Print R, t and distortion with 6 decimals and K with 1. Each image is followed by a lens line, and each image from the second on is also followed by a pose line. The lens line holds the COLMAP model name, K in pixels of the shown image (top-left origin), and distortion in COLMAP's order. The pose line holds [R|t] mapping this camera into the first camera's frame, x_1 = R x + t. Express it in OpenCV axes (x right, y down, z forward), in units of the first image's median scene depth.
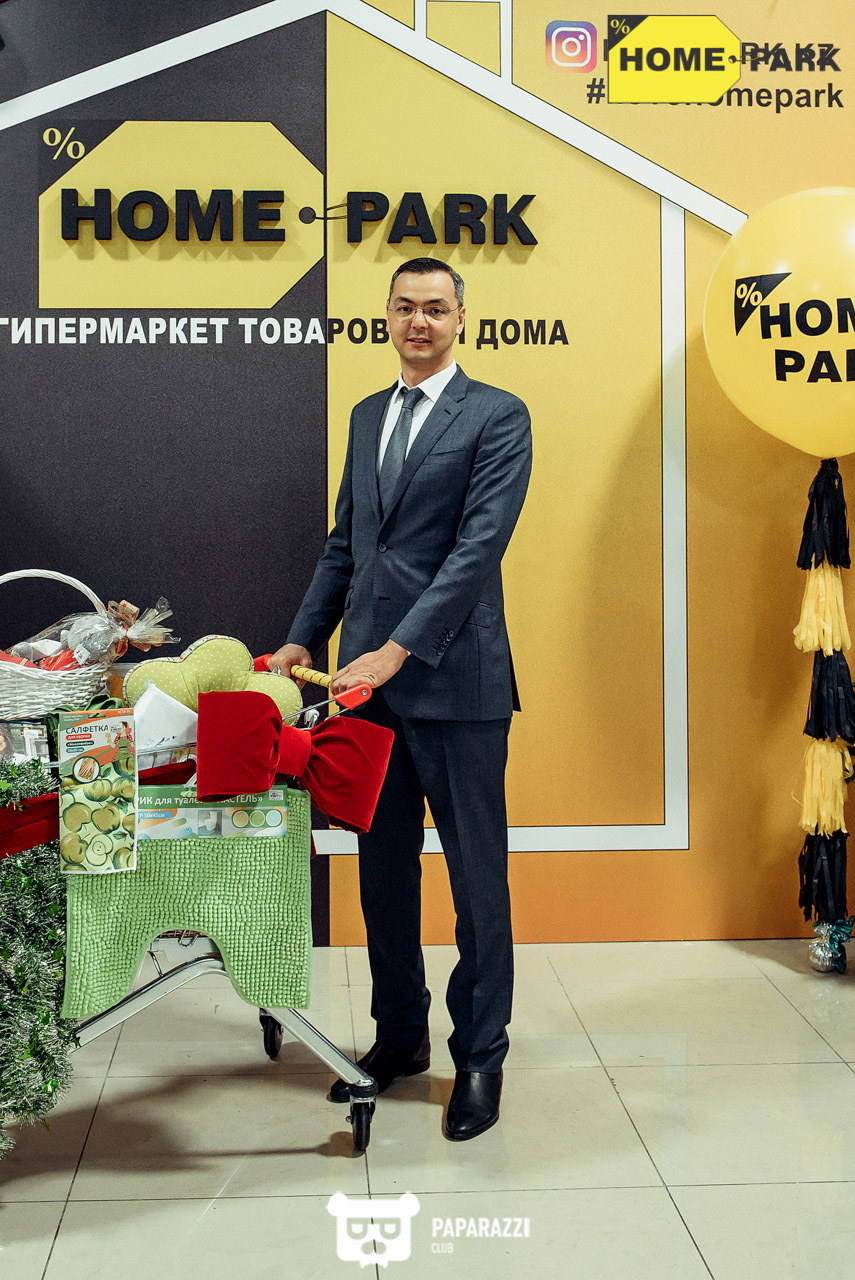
lens RADIAL K [[1348.9, 0, 399.8], [0, 1348.9, 461.0], [0, 0, 1]] dist [-0.016658, -0.004688]
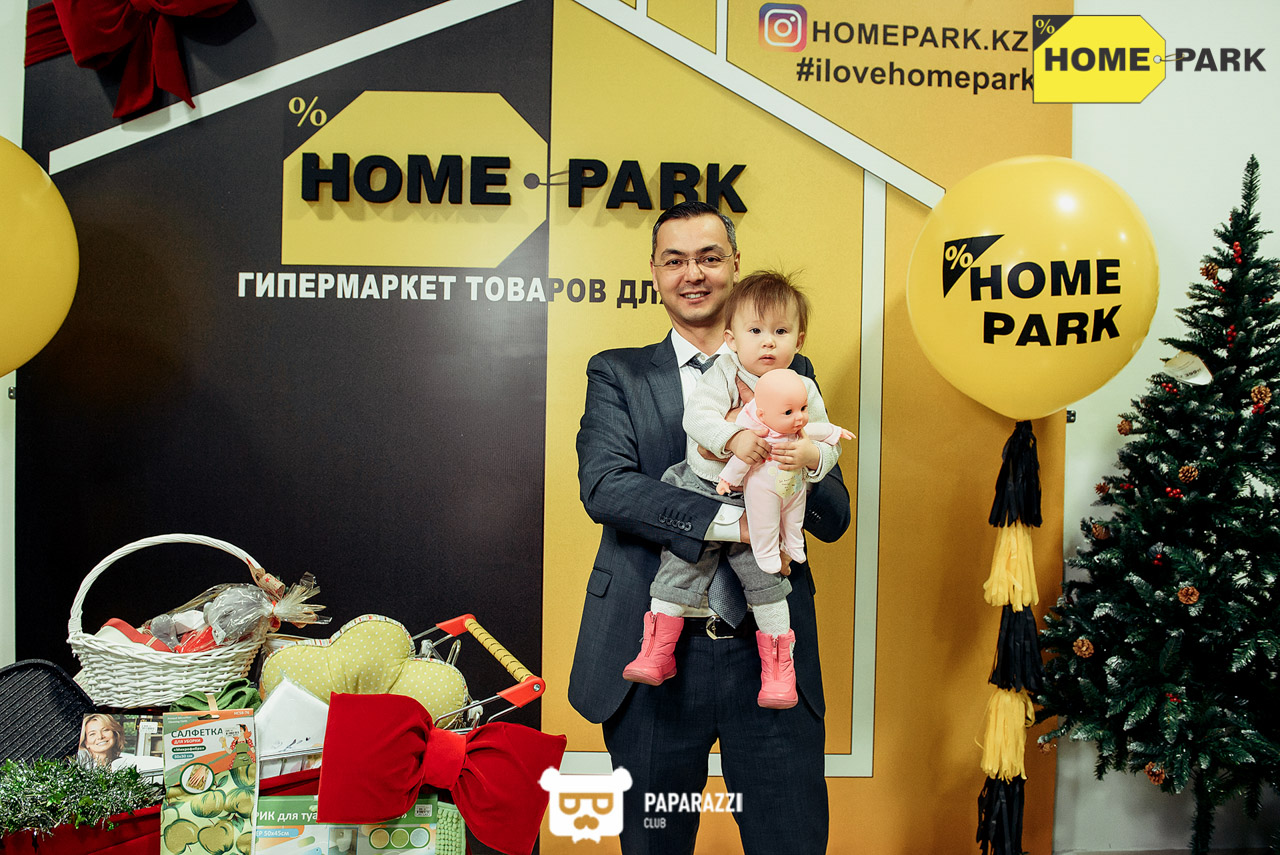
lens RADIAL K [[910.4, 0, 622.8], [0, 910.4, 430.0], [0, 0, 1]] dist [-0.049106, -0.007888]
pose [[0.999302, 0.022717, -0.029663, 0.029594], [-0.021828, 0.999313, 0.029946, -0.008339], [0.030323, -0.029278, 0.999111, 0.280879]]
